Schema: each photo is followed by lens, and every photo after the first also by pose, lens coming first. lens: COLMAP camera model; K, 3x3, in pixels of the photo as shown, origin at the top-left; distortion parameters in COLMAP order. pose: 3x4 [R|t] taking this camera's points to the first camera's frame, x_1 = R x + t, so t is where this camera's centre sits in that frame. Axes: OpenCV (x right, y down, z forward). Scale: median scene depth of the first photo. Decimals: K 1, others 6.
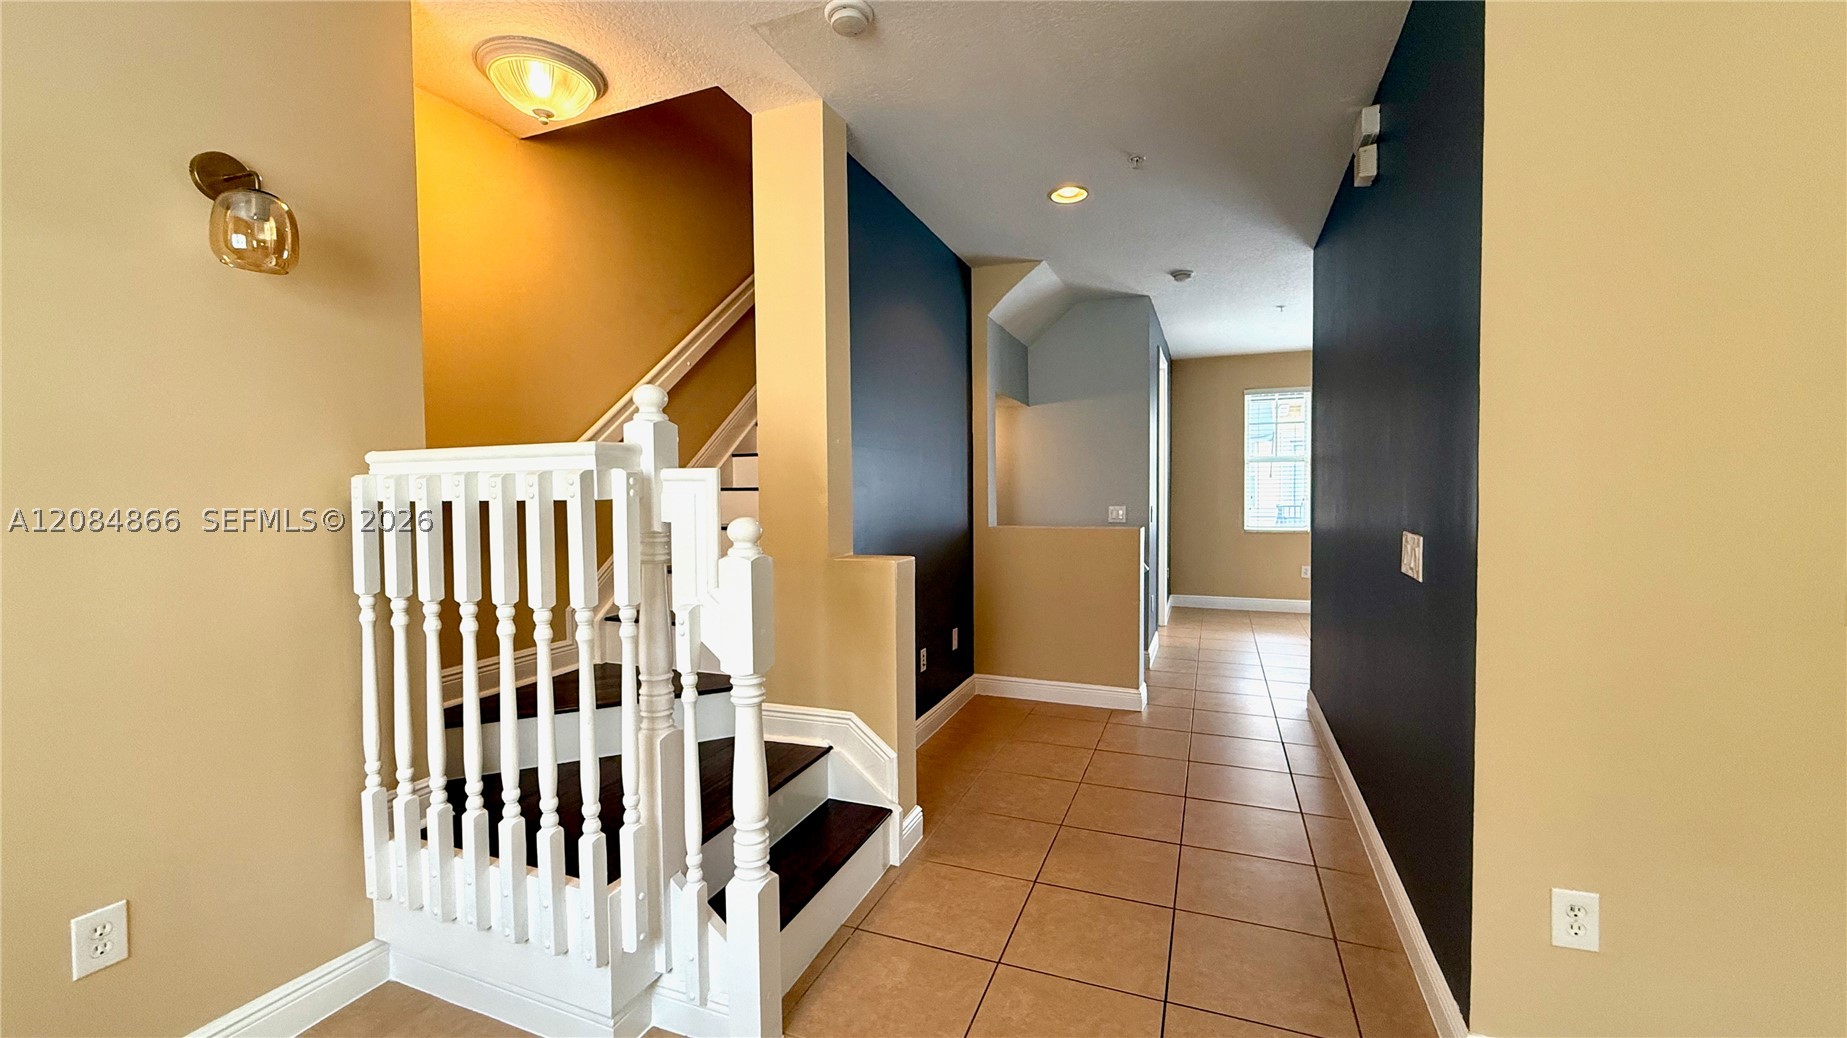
lens RADIAL K [[730.3, 0, 924.1], [0, 730.3, 516.2], [0, 0, 1]] dist [0.001132, -0.000138]
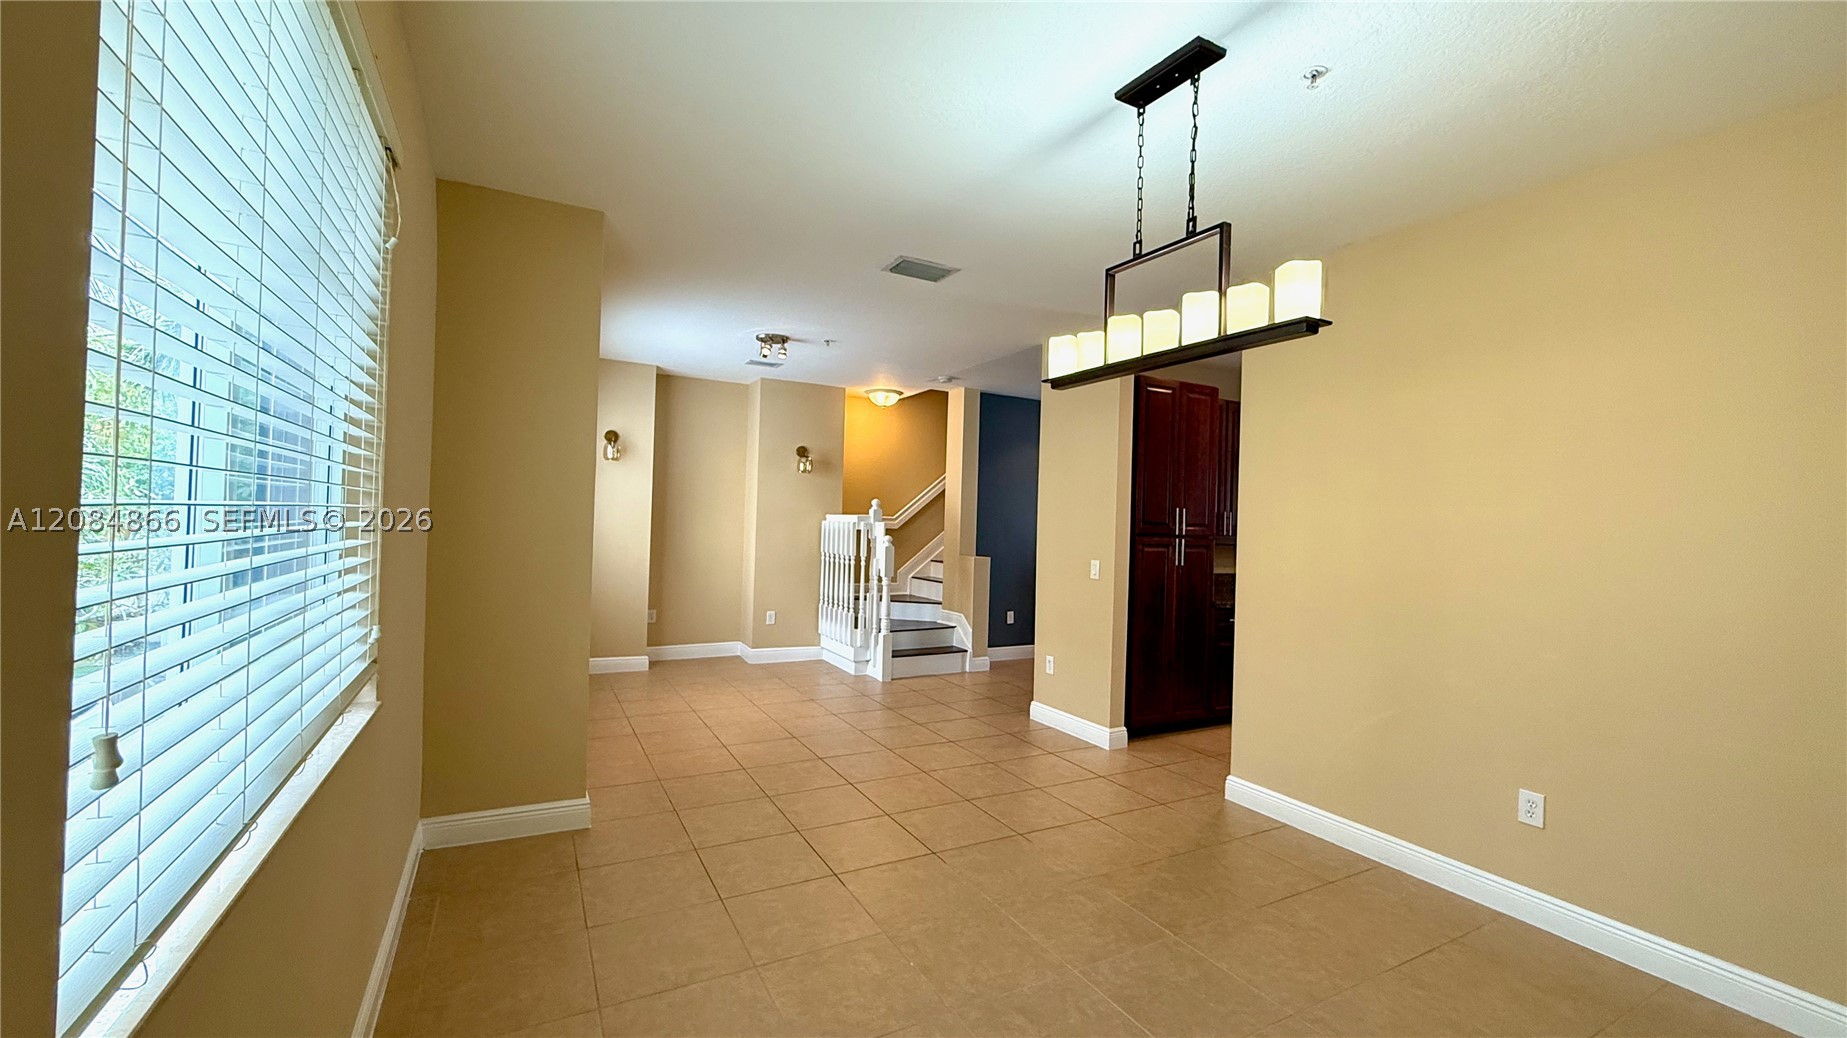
lens RADIAL K [[730.3, 0, 924.1], [0, 730.3, 516.2], [0, 0, 1]] dist [0.001132, -0.000138]
pose [[0.765209, 0.028505, -0.643150, 1.795801], [-0.062784, 0.997561, -0.030486, 0.004395], [0.640713, 0.063708, 0.765133, -1.378398]]
